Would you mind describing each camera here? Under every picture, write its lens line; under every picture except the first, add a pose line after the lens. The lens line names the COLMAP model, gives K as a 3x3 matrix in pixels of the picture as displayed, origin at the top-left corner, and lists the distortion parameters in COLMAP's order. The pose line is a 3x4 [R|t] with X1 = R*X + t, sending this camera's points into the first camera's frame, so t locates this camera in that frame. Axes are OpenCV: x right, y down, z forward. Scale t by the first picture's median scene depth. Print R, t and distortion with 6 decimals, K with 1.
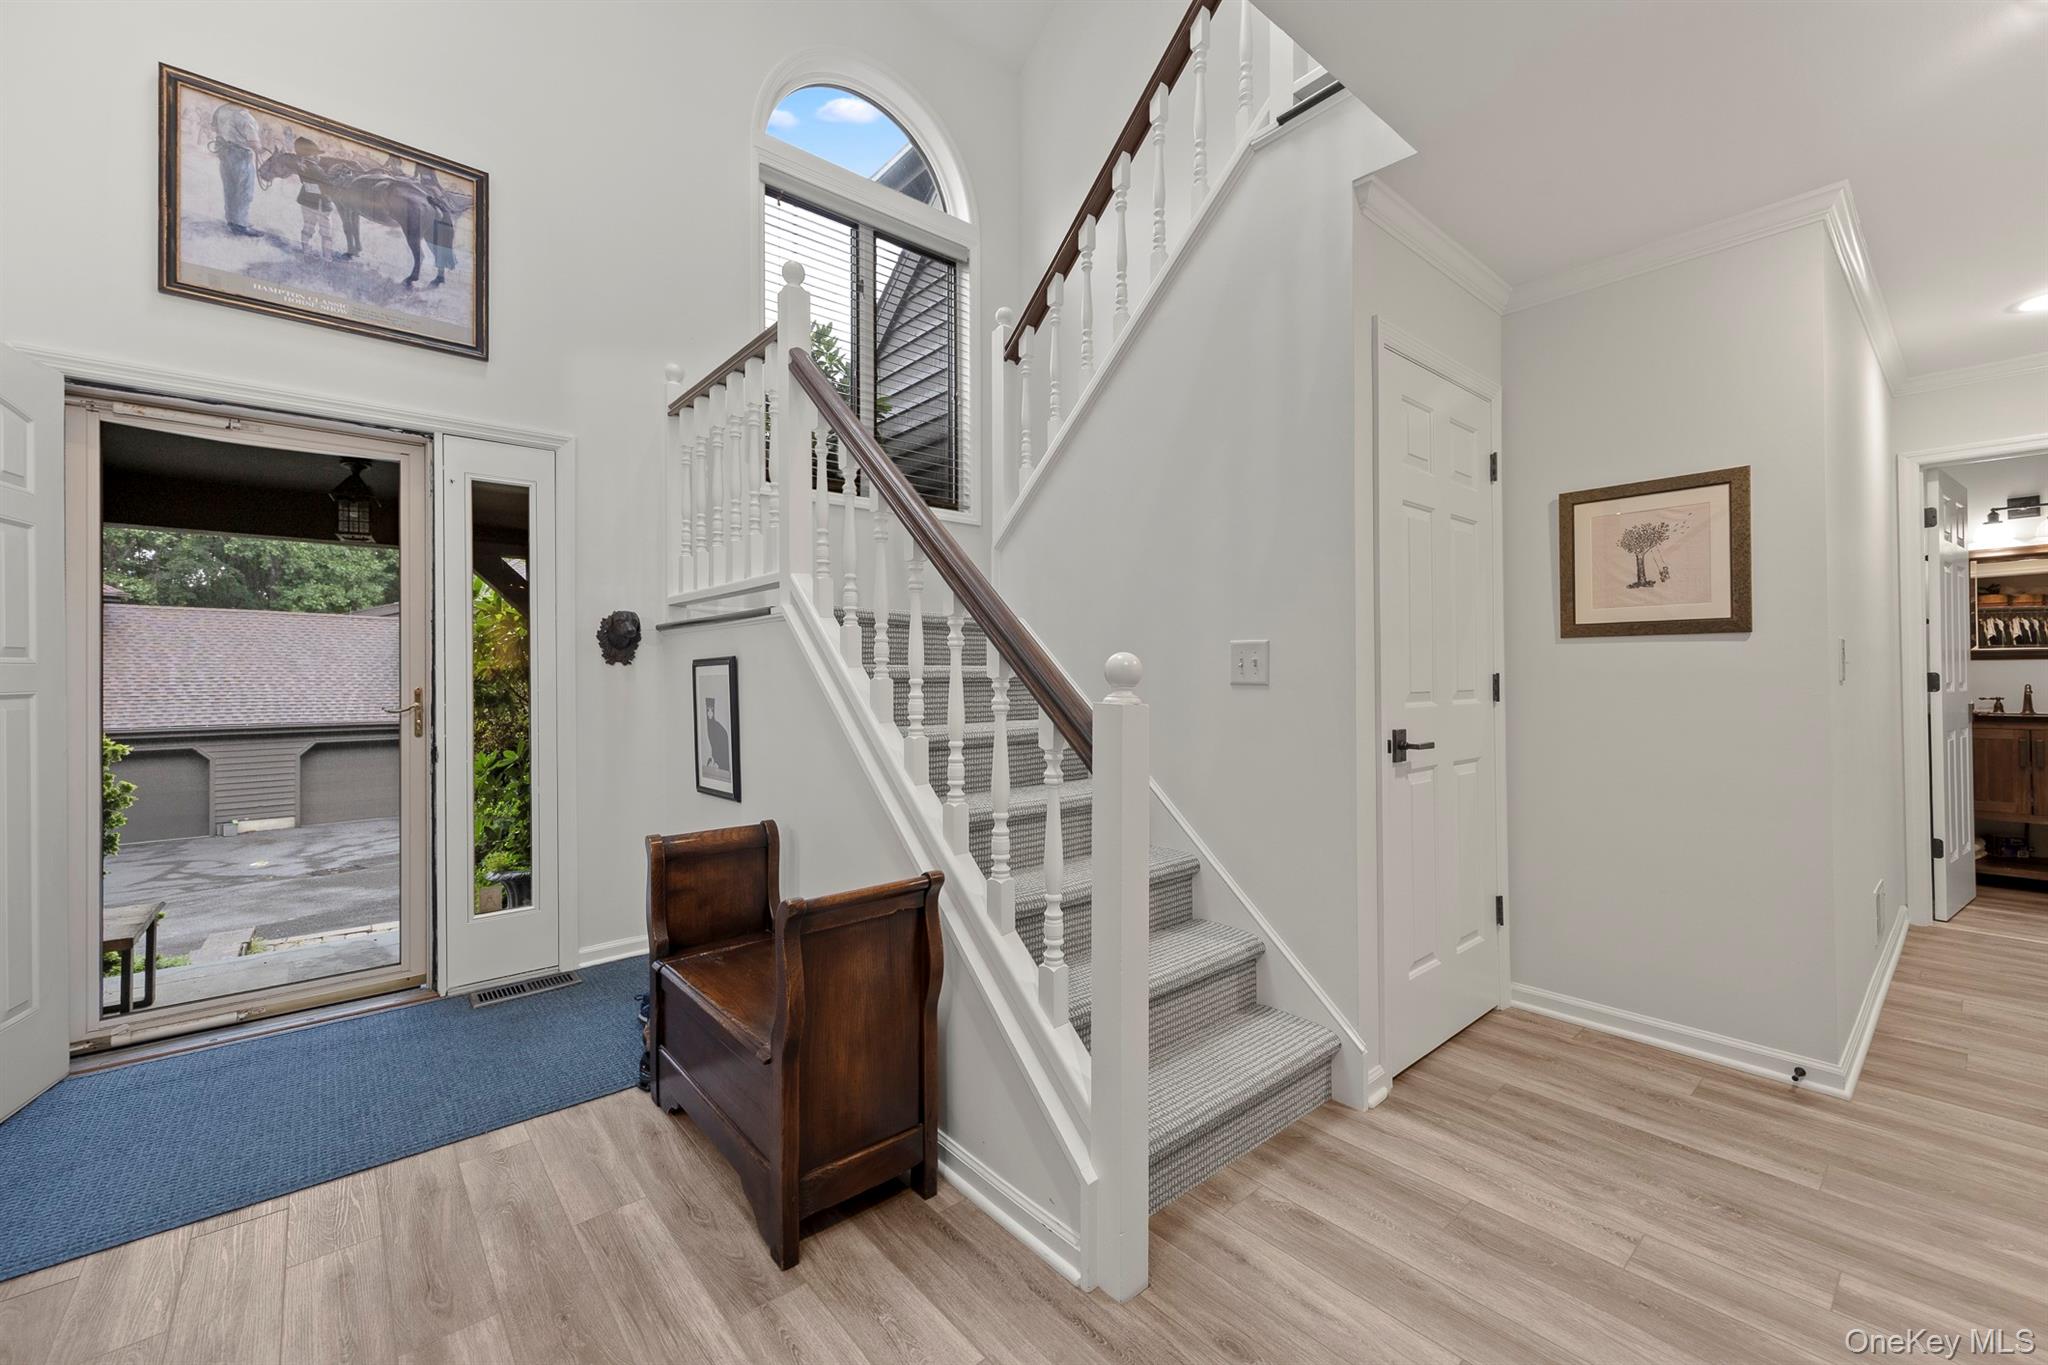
lens RADIAL K [[819.1, 0, 1020.4], [0, 819.1, 674.1], [0, 0, 1]] dist [0.002439, 0.000009]
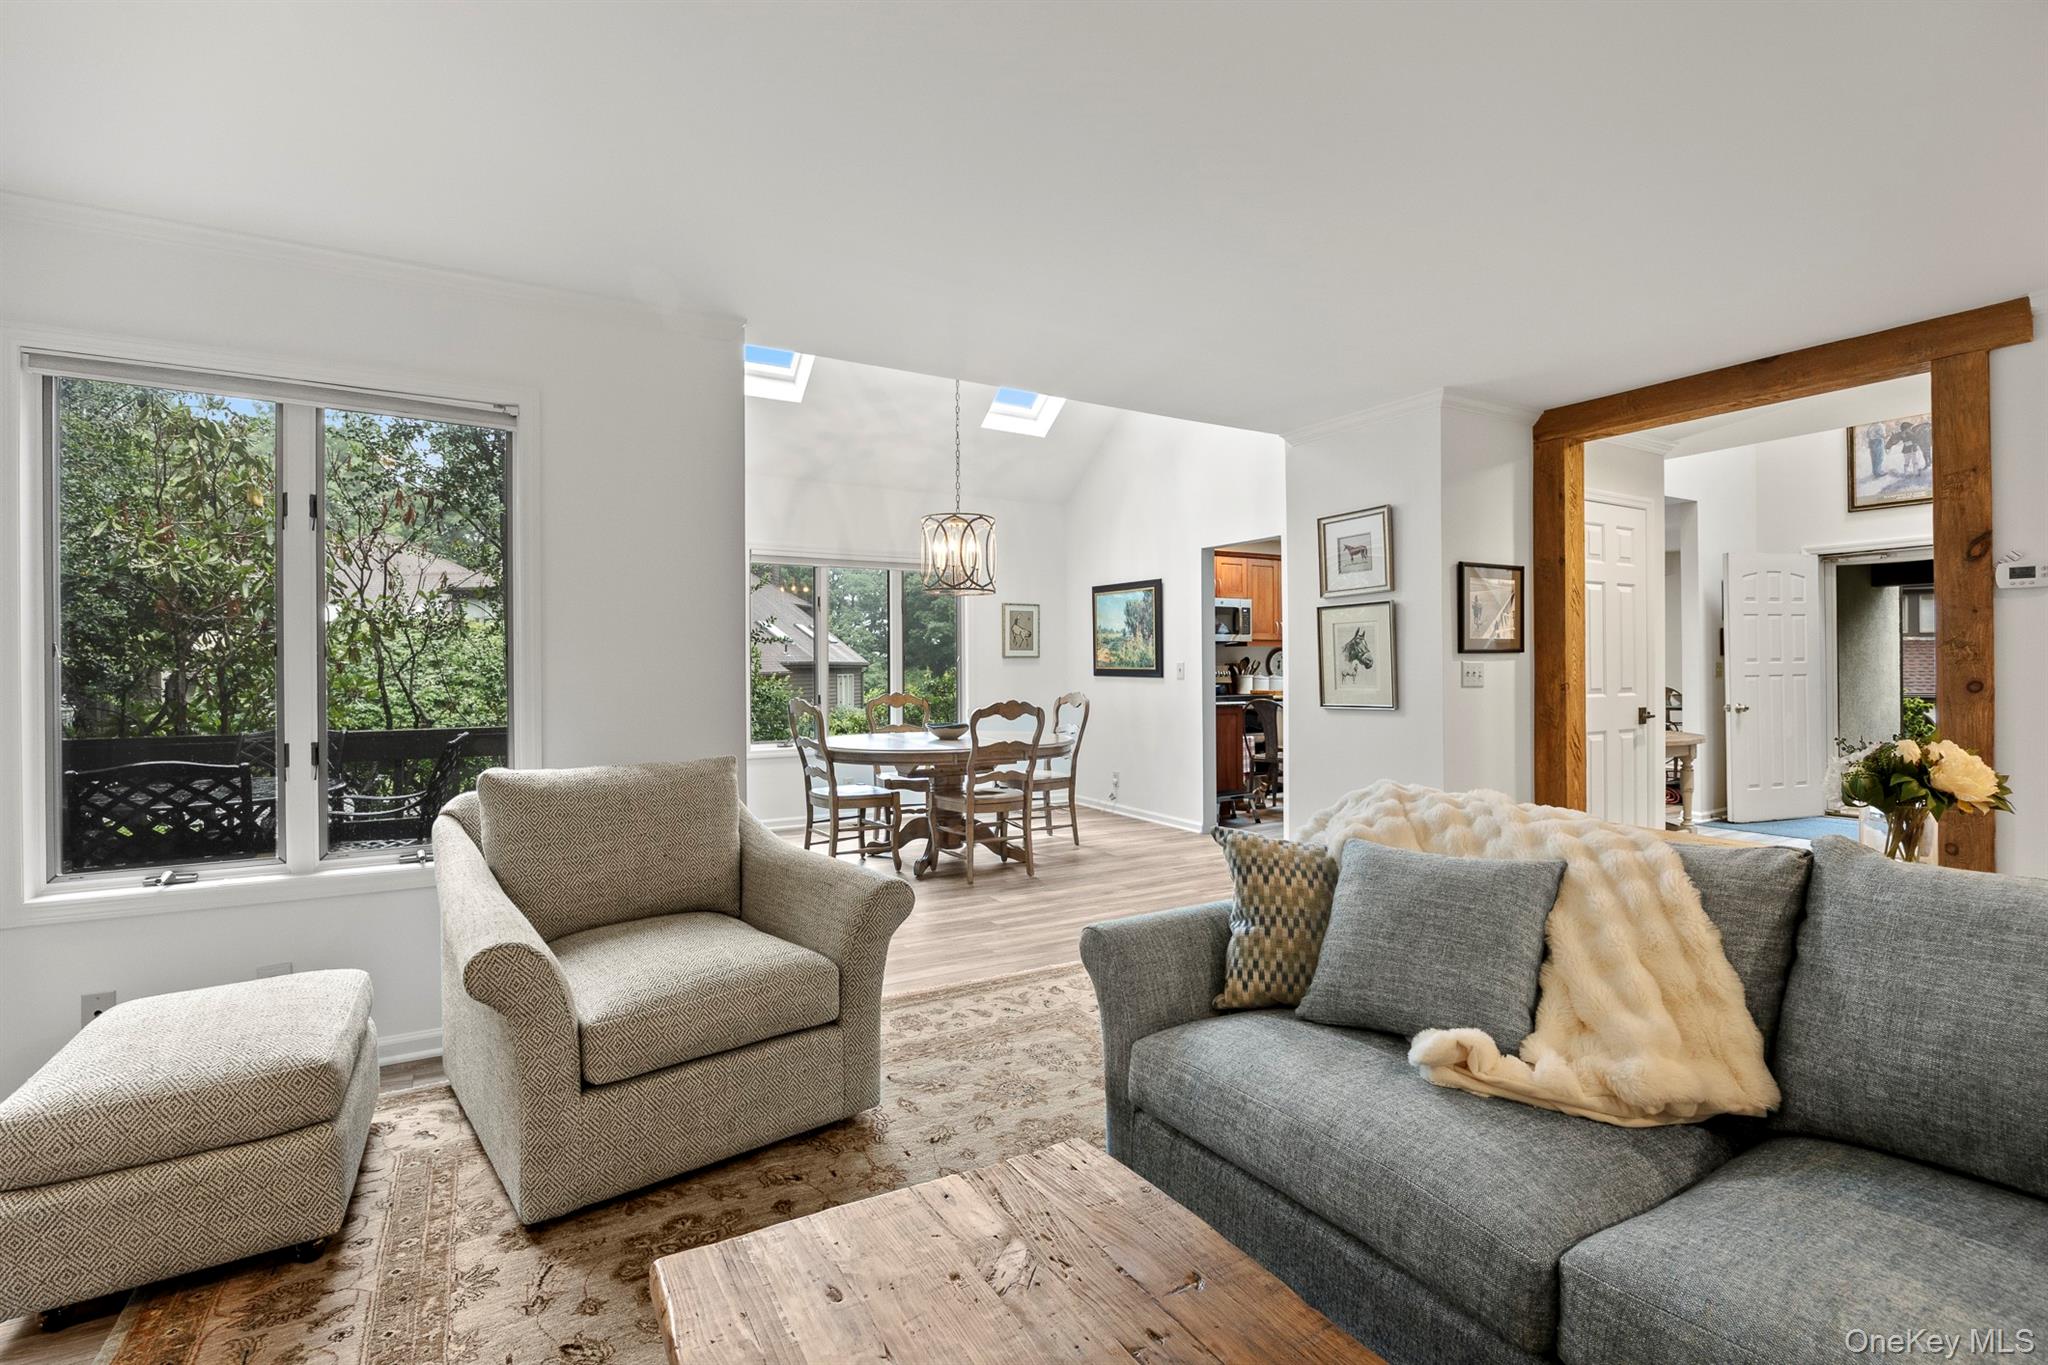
lens RADIAL K [[945.4, 0, 1023.3], [0, 945.4, 674.6], [0, 0, 1]] dist [0.000872, 0.000081]
pose [[-0.181727, 0.006799, -0.983325, 2.079126], [0.005511, 0.999967, 0.005895, -0.015307], [0.983334, -0.004348, -0.181759, -0.864816]]
